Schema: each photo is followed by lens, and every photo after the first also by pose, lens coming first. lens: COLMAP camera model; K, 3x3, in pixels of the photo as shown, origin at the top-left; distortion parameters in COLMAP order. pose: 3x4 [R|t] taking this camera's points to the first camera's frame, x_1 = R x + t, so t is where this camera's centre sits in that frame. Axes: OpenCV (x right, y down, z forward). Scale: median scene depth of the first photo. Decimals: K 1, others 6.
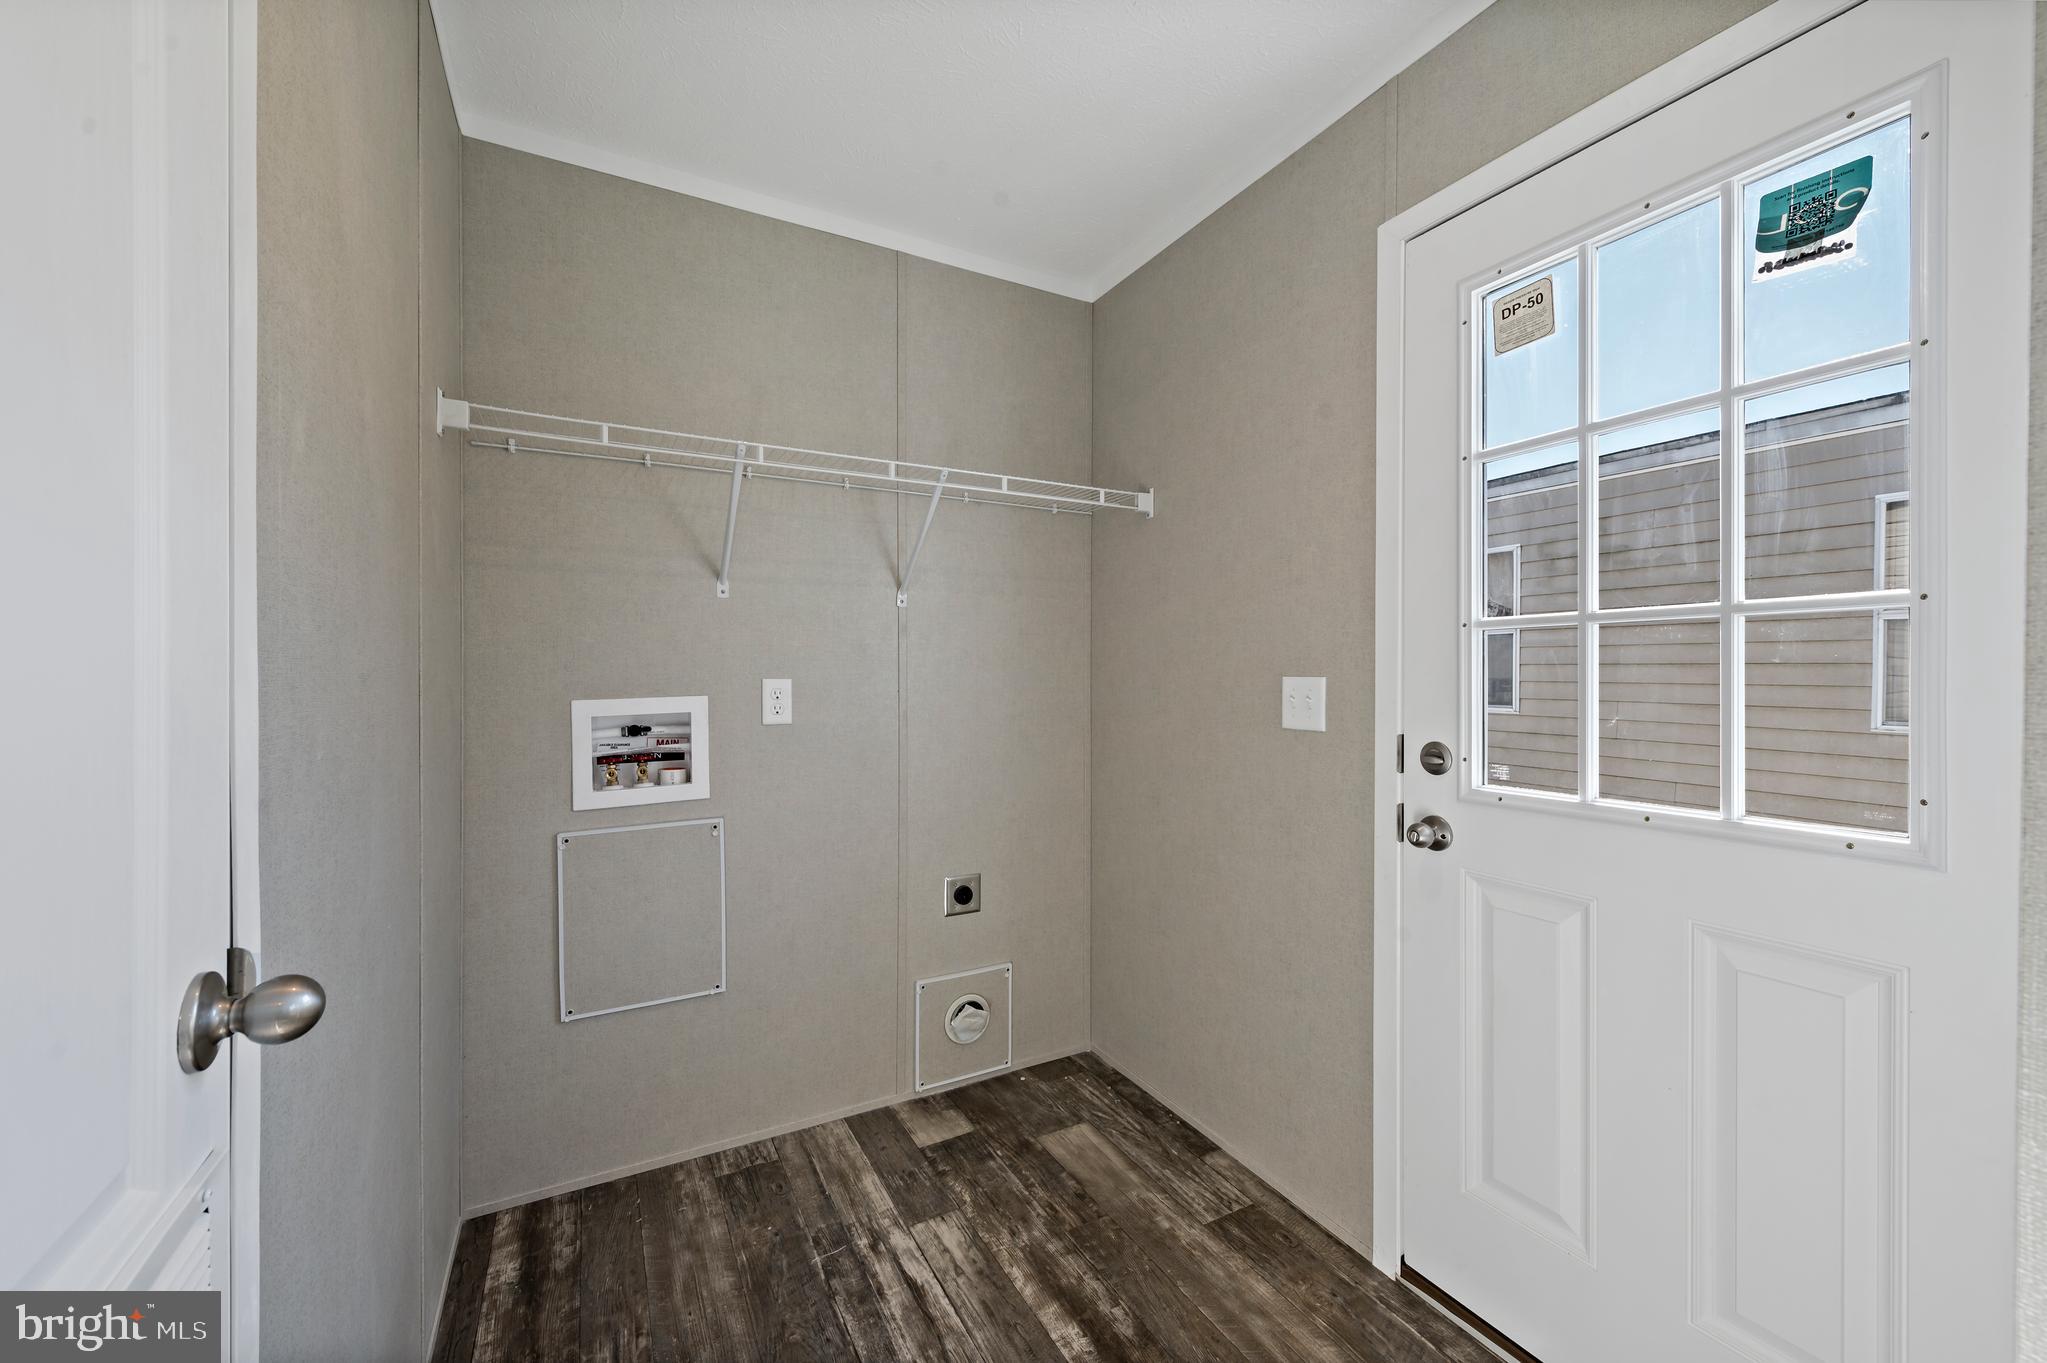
lens RADIAL K [[811.7, 0, 1018.3], [0, 811.7, 674.1], [0, 0, 1]] dist [-0.000032, -0.000026]
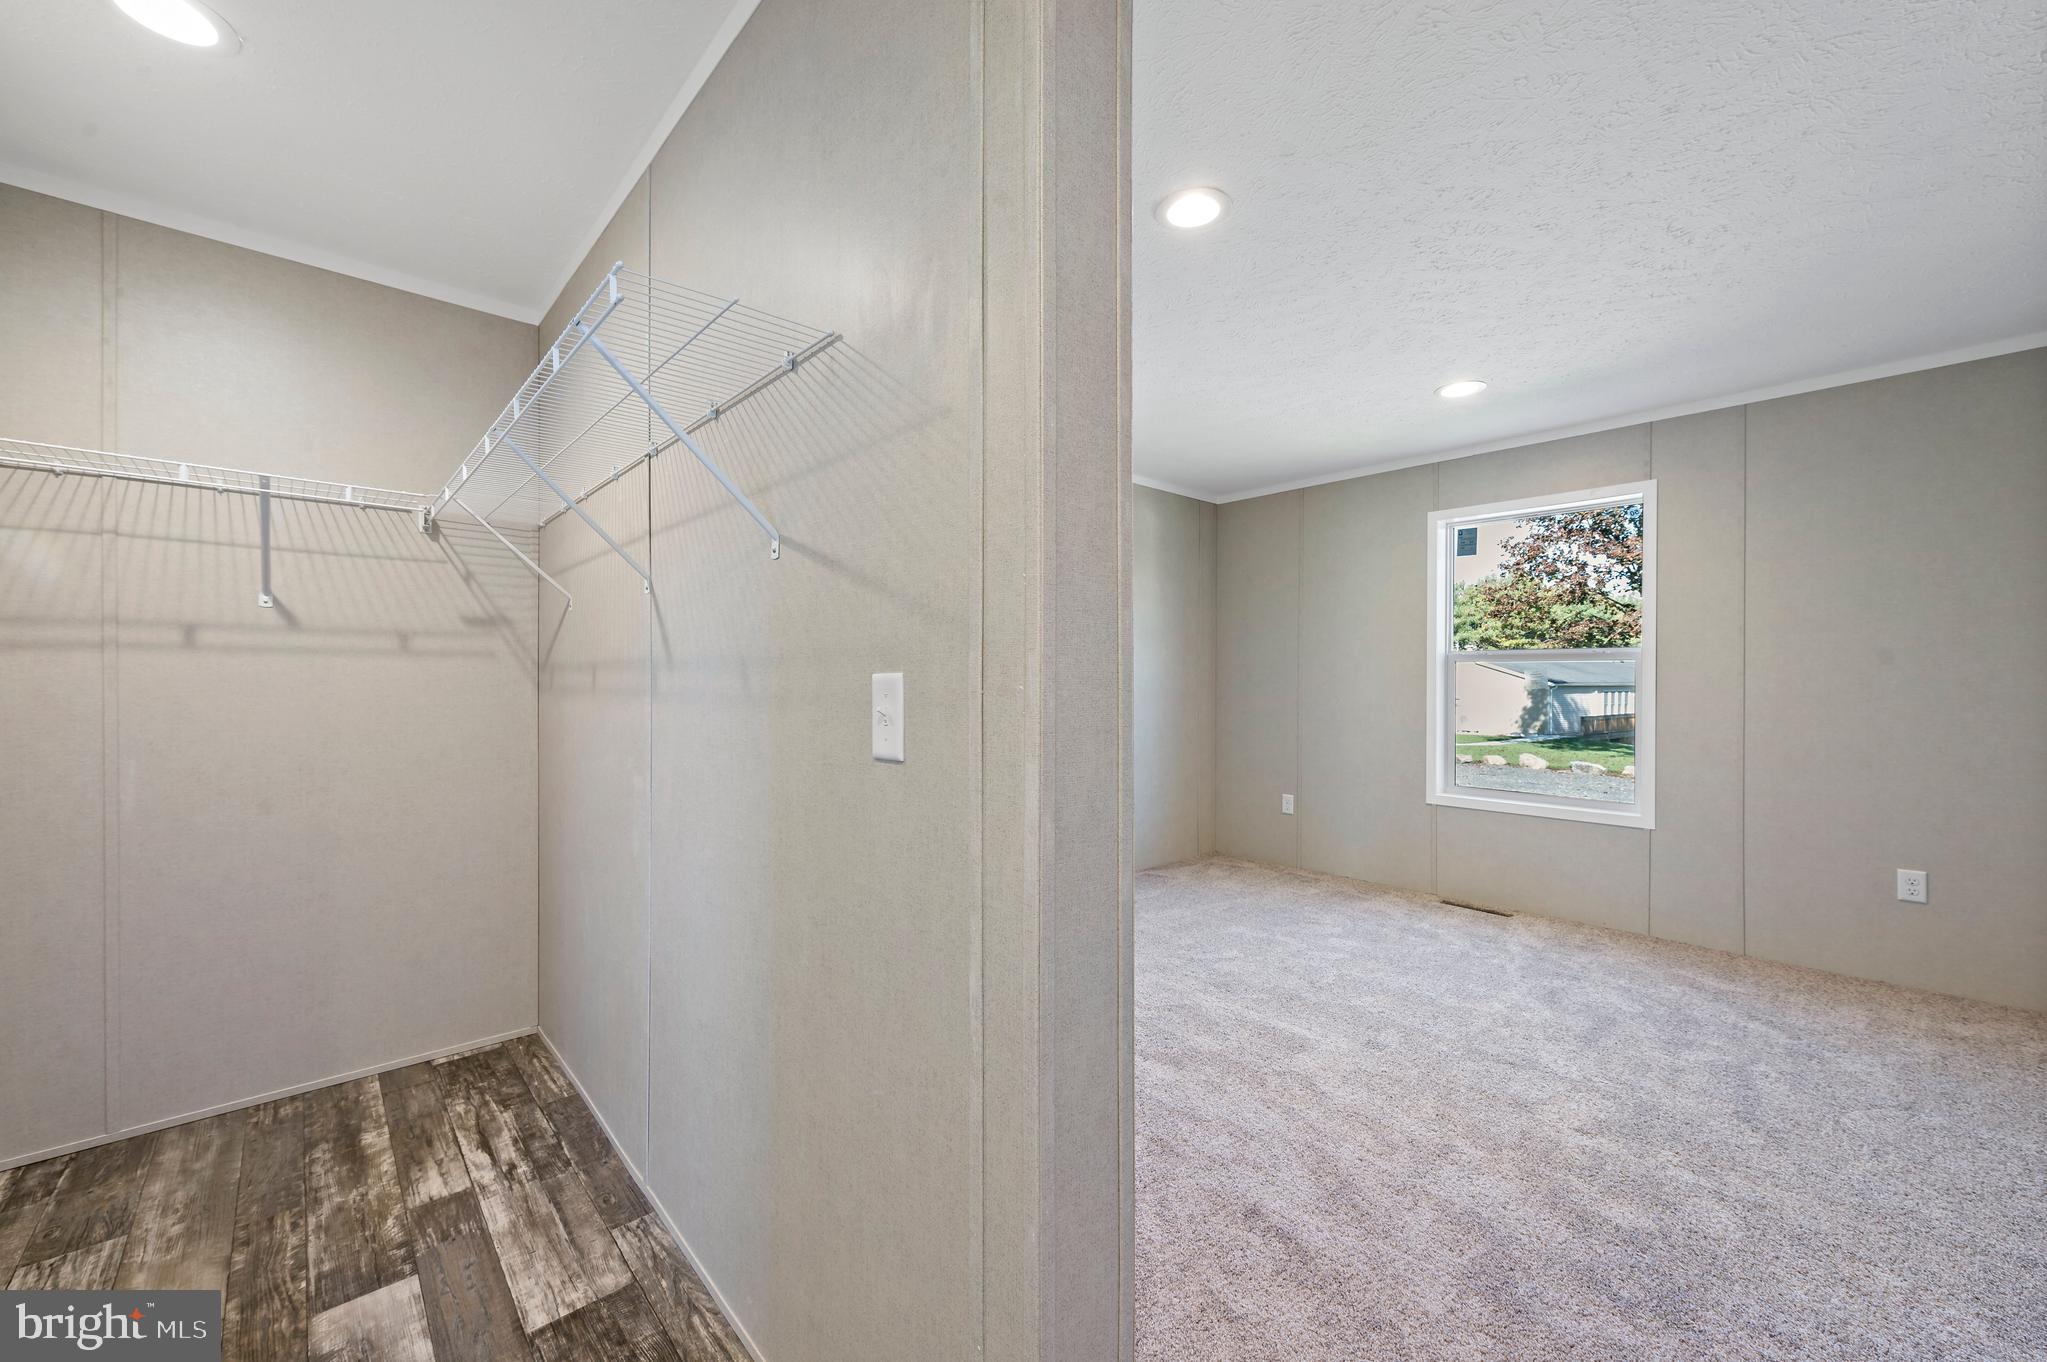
lens RADIAL K [[796.7, 0, 1026.6], [0, 796.7, 684.0], [0, 0, 1]] dist [0.008205, 0.000069]
pose [[-0.968407, -0.001481, -0.249371, -0.583336], [-0.003504, 0.999964, 0.007668, -0.005205], [0.249350, 0.008299, -0.968378, 2.210175]]
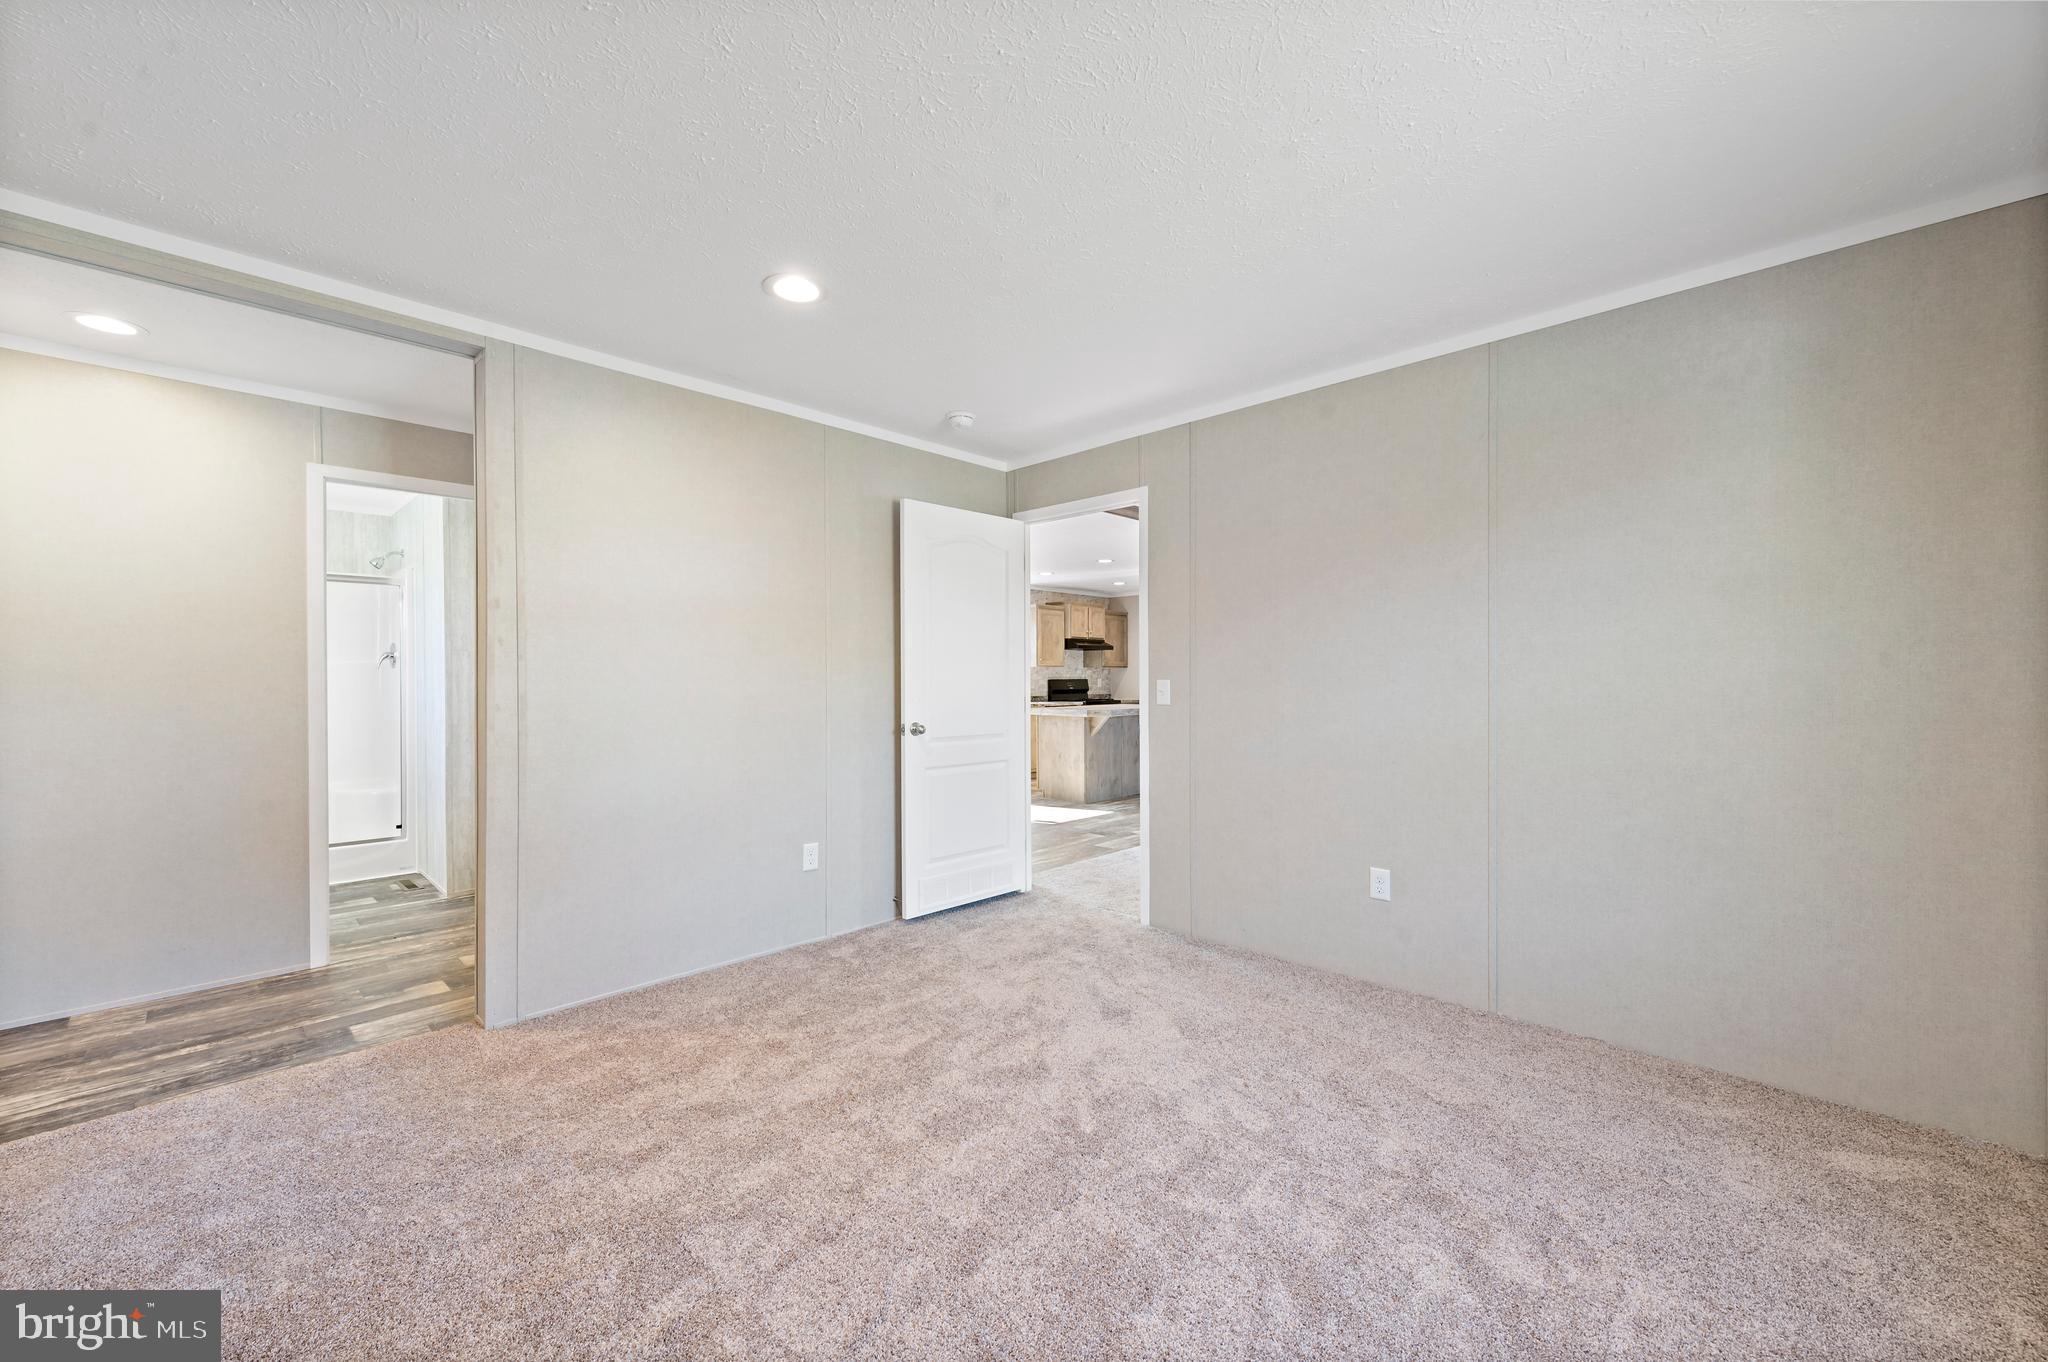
lens RADIAL K [[797.1, 0, 1025.2], [0, 797.1, 679.4], [0, 0, 1]] dist [0.008205, 0.000069]
pose [[-0.306057, 0.002977, 0.952009, -1.885851], [0.009625, 0.999954, -0.000033, -0.008855], [-0.951965, 0.009153, -0.306071, -0.215603]]
